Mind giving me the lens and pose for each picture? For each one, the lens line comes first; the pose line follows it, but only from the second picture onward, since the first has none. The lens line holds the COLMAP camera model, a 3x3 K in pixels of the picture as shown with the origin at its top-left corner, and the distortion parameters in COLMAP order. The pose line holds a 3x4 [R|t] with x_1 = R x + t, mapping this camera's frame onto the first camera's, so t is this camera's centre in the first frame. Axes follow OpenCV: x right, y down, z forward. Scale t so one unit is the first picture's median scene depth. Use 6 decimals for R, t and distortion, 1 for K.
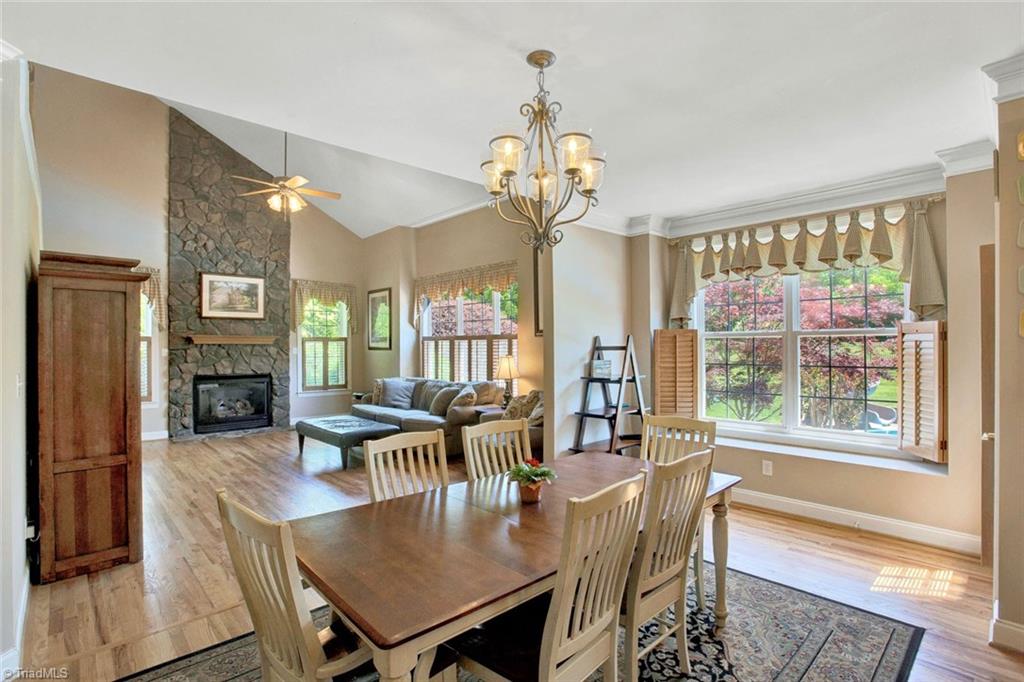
lens RADIAL K [[481.4, 0, 512.9], [0, 481.4, 341.7], [0, 0, 1]] dist [-0.035524, 0.004133]
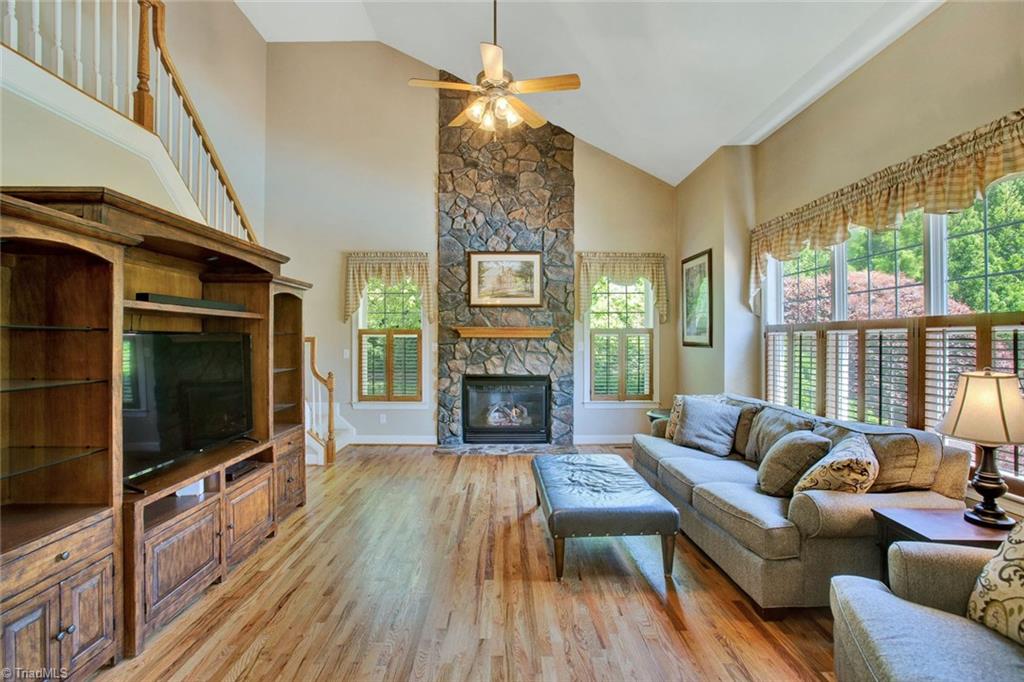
lens RADIAL K [[481.4, 0, 505.2], [0, 481.4, 333.3], [0, 0, 1]] dist [-0.035524, 0.004133]
pose [[0.733974, -0.005239, -0.679157, -0.029791], [0.001872, 0.999982, -0.005691, 0.002551], [0.679175, 0.002906, 0.733971, 0.401633]]
